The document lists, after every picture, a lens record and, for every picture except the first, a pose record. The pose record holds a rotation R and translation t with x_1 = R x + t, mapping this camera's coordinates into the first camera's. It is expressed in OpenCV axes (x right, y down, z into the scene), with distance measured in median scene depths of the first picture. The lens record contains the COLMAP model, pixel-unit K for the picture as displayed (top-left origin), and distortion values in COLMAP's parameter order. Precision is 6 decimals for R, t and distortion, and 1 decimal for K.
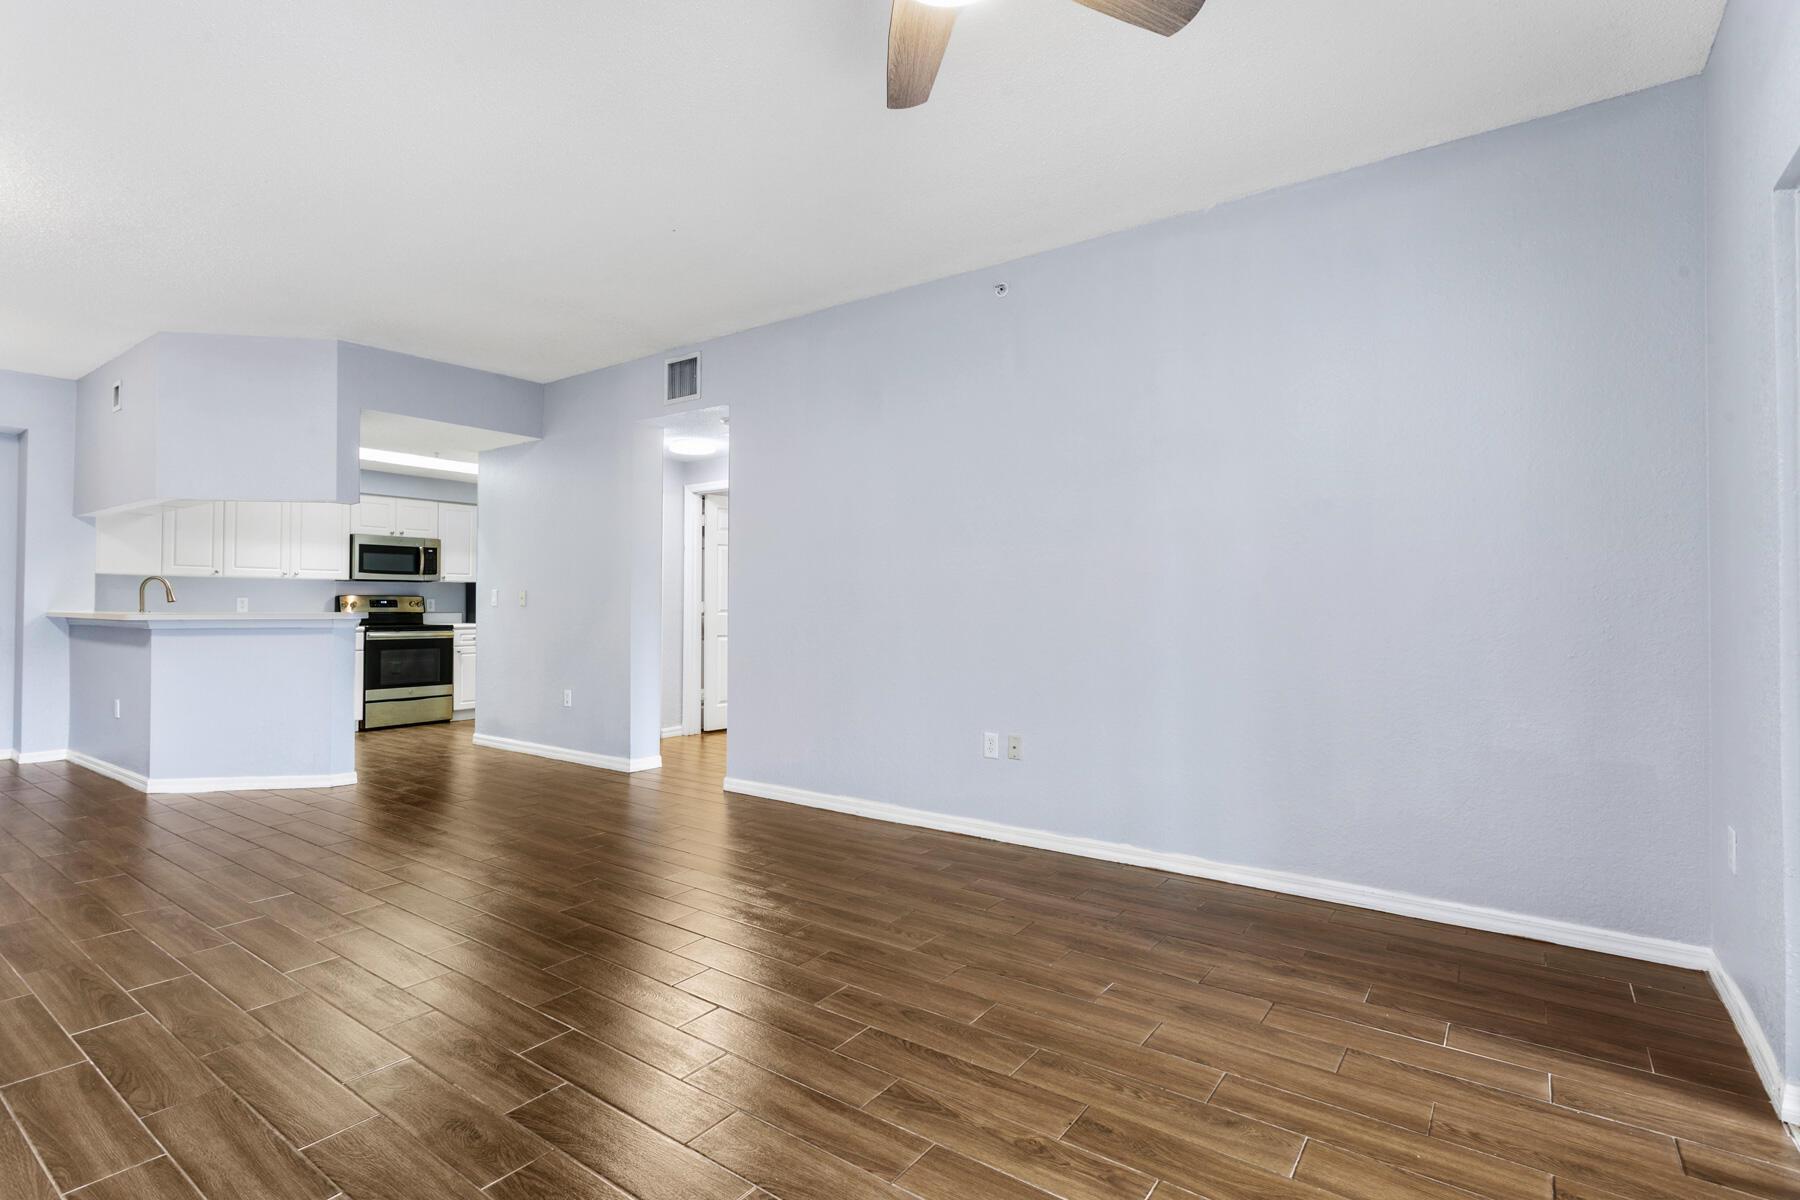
lens RADIAL K [[869.1, 0, 897.8], [0, 869.1, 597.4], [0, 0, 1]] dist [0.001031, -0.000040]
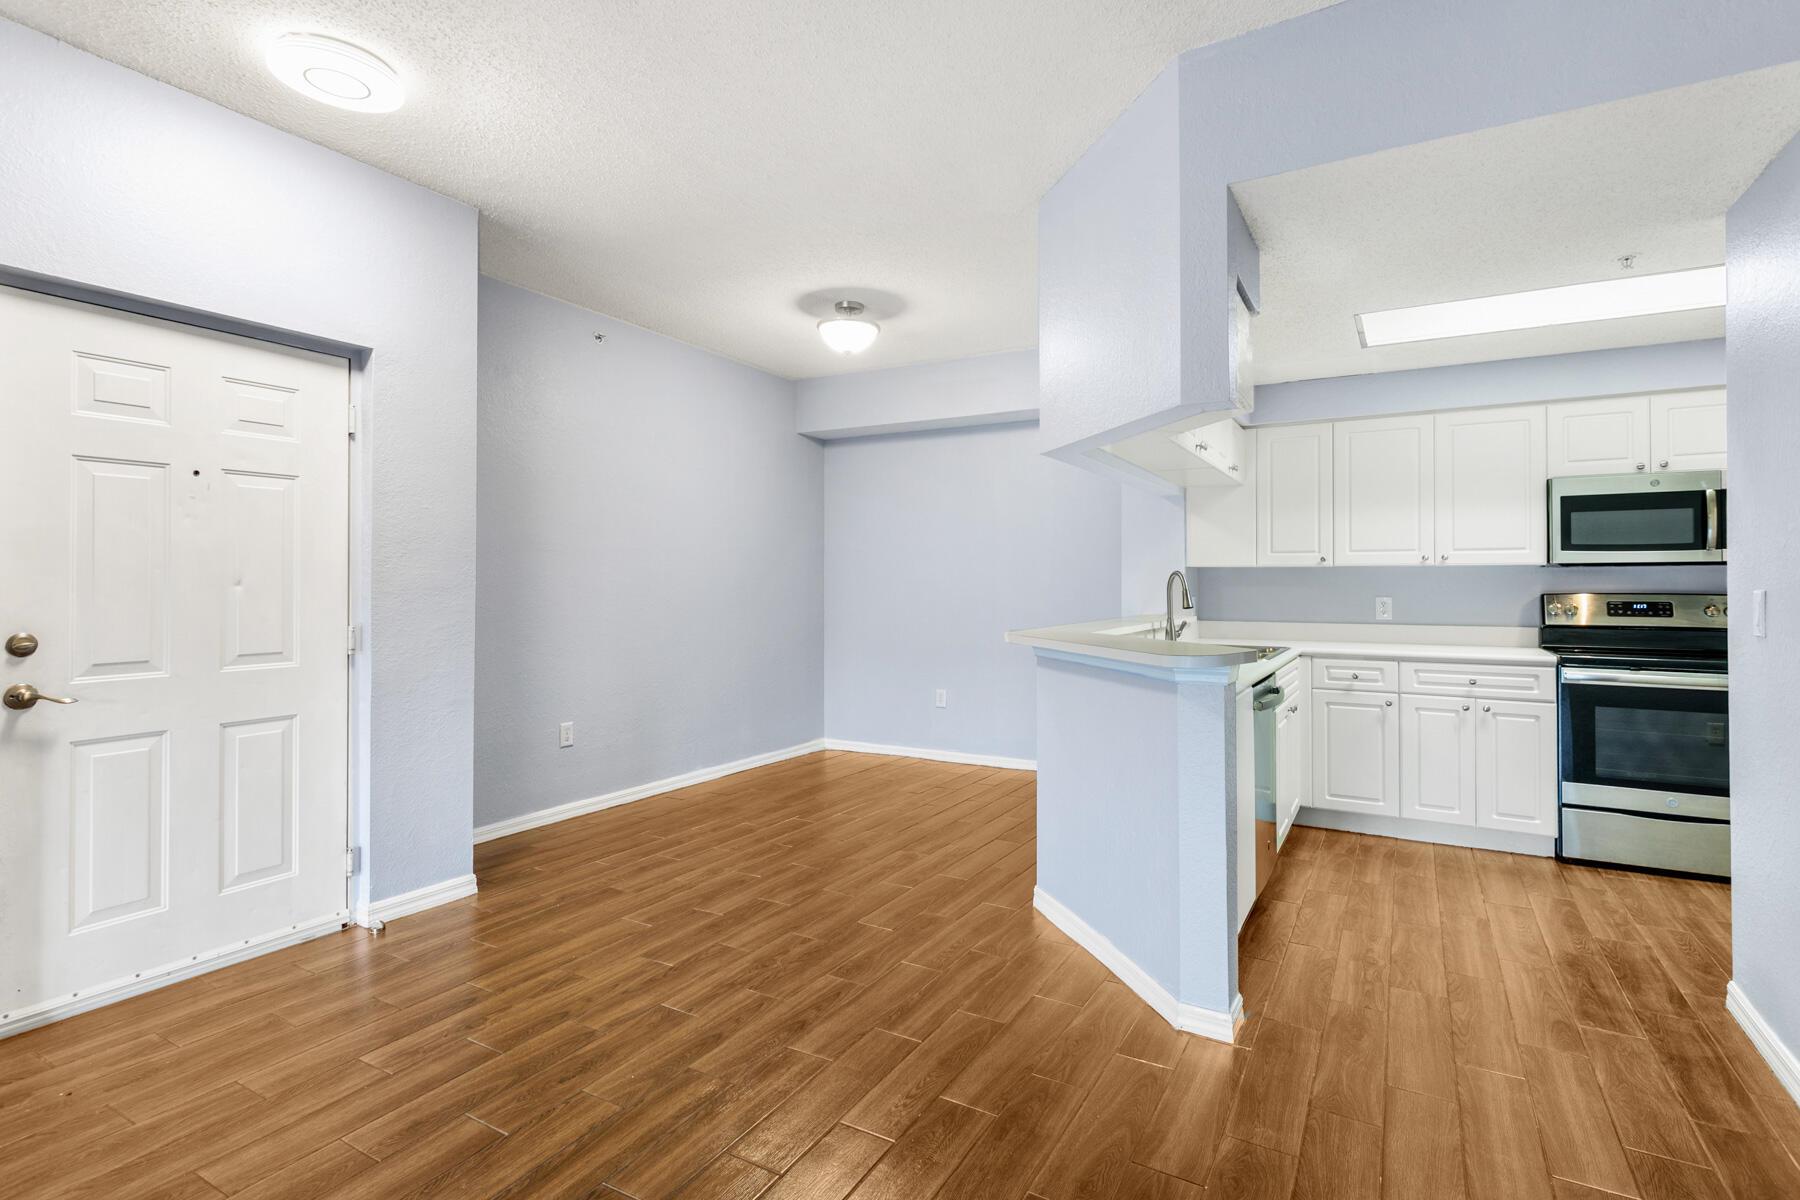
lens RADIAL K [[869.1, 0, 898.4], [0, 869.1, 581.4], [0, 0, 1]] dist [0.001031, -0.000040]
pose [[0.093602, -0.003631, -0.995603, -0.138039], [0.008158, 0.999963, -0.002880, -0.011844], [0.995576, -0.007852, 0.093628, 0.555823]]
